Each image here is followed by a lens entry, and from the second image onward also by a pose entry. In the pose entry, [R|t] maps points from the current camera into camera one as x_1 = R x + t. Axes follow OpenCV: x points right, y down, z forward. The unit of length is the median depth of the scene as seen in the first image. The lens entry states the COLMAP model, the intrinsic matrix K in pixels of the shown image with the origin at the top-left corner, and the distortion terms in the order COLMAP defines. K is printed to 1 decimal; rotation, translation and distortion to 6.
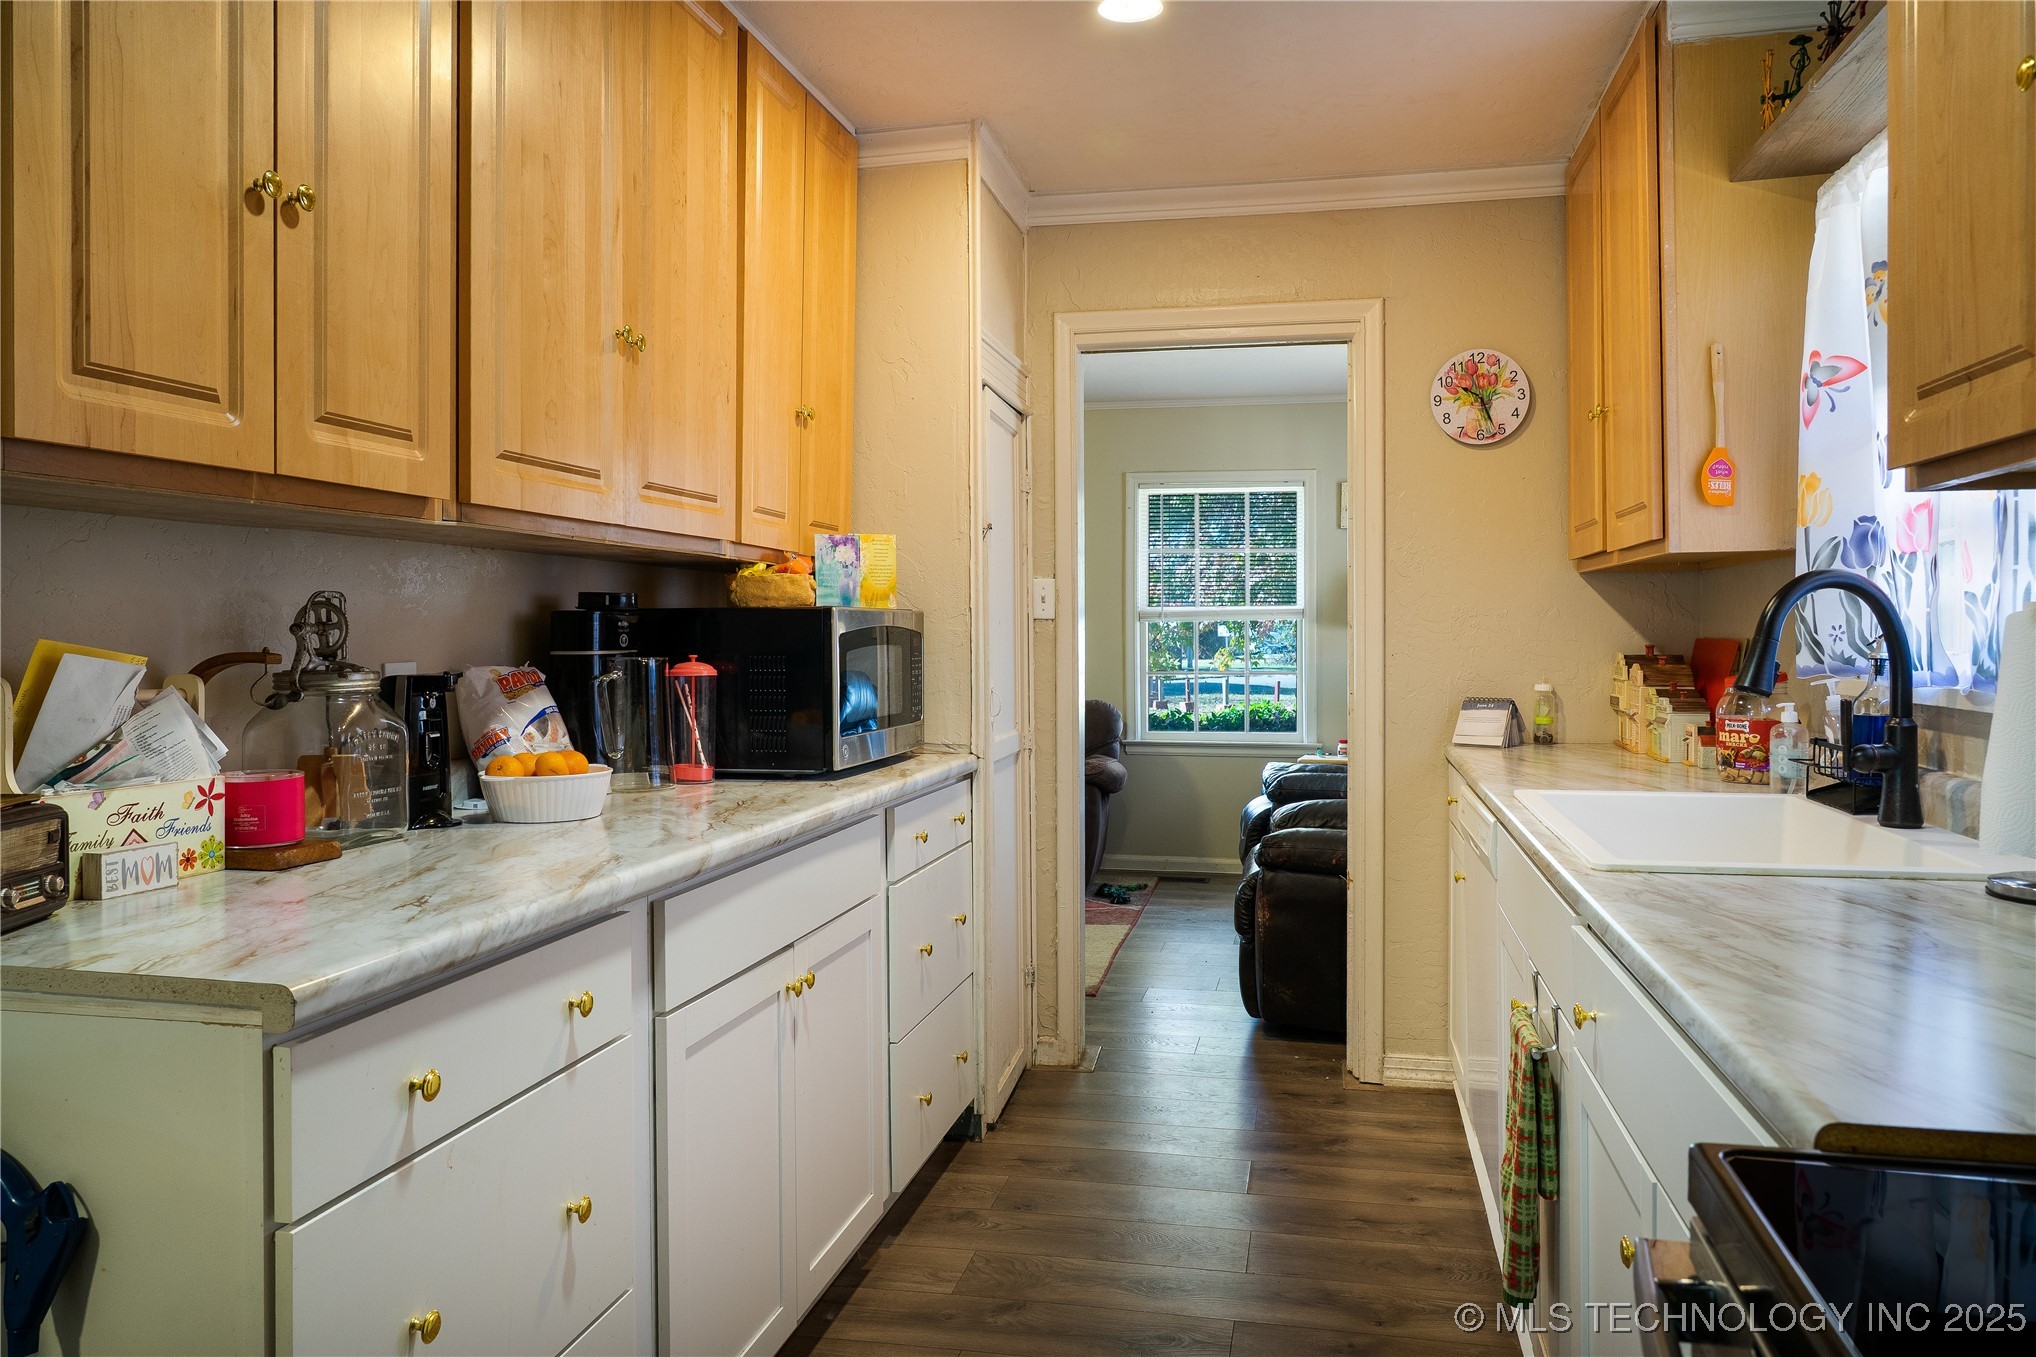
lens RADIAL K [[1425.7, 0, 1019.6], [0, 1425.7, 643.0], [0, 0, 1]] dist [-0.007486, -0.000726]
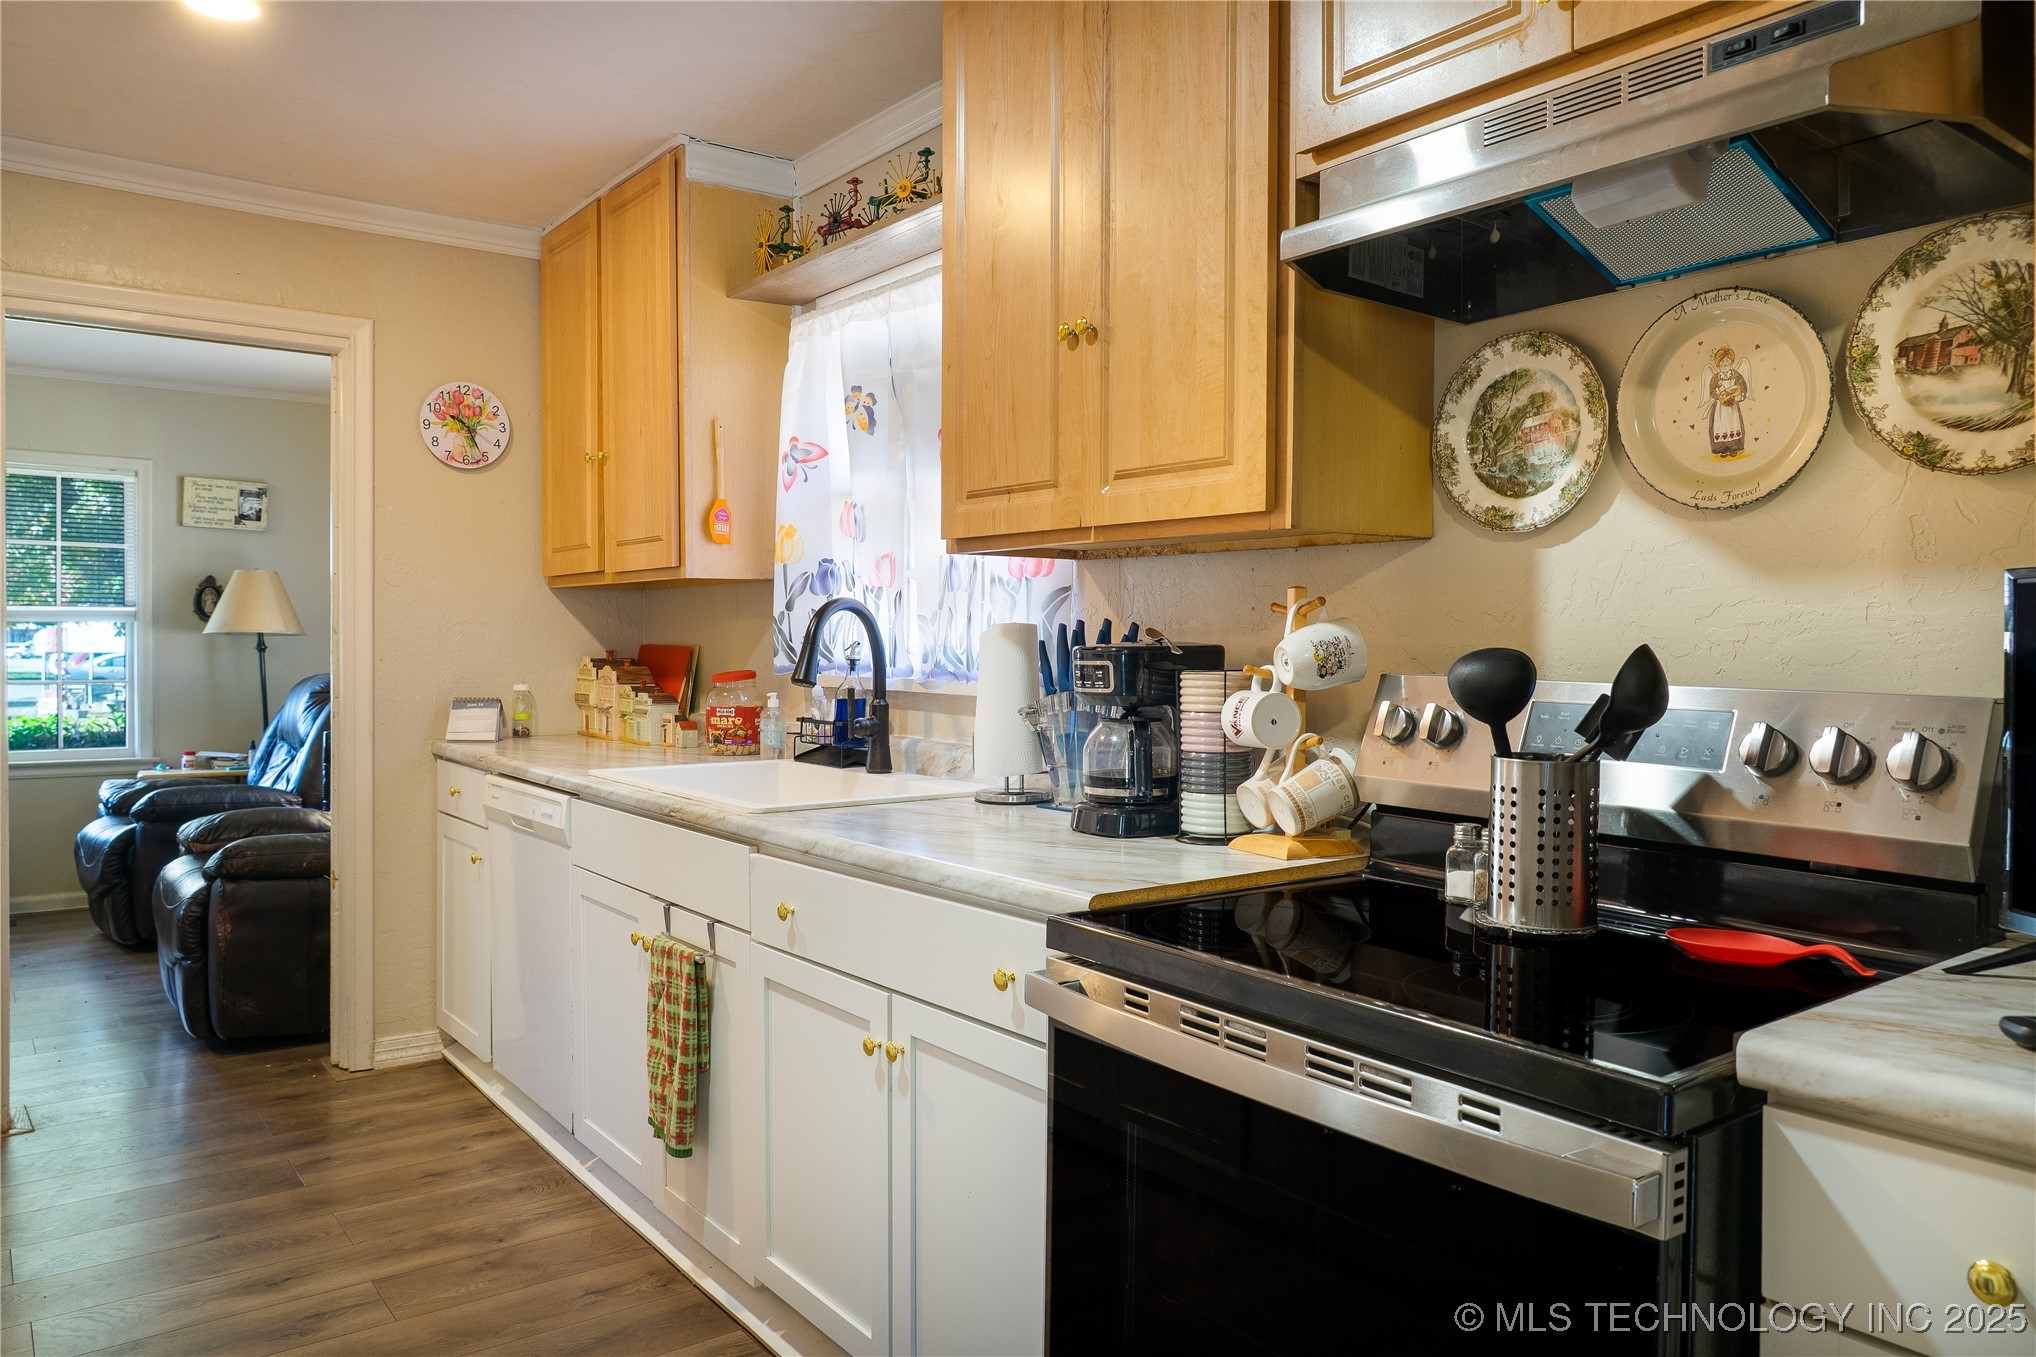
lens RADIAL K [[1425.7, 0, 1019.6], [0, 1425.7, 643.0], [0, 0, 1]] dist [-0.007486, -0.000726]
pose [[0.653709, 0.004914, 0.756730, -0.246661], [-0.001402, 0.999985, -0.005282, 0.001162], [-0.756745, 0.002392, 0.653706, -0.049378]]
